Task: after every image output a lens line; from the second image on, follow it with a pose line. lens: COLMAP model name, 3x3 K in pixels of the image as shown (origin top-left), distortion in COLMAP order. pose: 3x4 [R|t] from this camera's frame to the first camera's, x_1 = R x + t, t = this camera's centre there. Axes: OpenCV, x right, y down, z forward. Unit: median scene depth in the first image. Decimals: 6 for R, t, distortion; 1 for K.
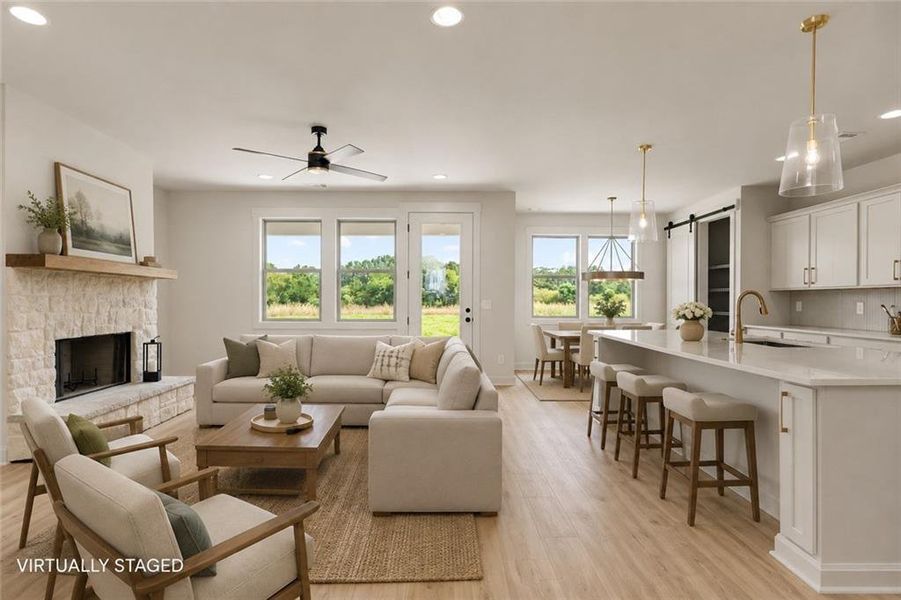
lens RADIAL K [[438.9, 0, 454.2], [0, 438.9, 298.4], [0, 0, 1]] dist [0.033965, -0.038490]
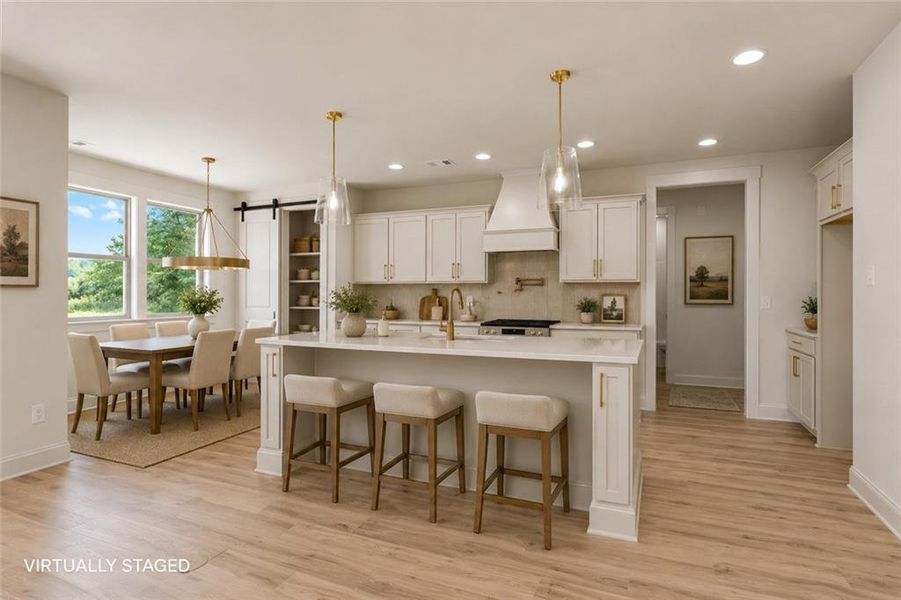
lens RADIAL K [[430.8, 0, 449.9], [0, 430.8, 295.3], [0, 0, 1]] dist [0.000274, 0.000216]
pose [[0.405303, -0.016274, 0.914037, -0.135830], [-0.003632, 0.999805, 0.019411, -0.009474], [-0.914175, -0.011188, 0.405165, 0.307023]]
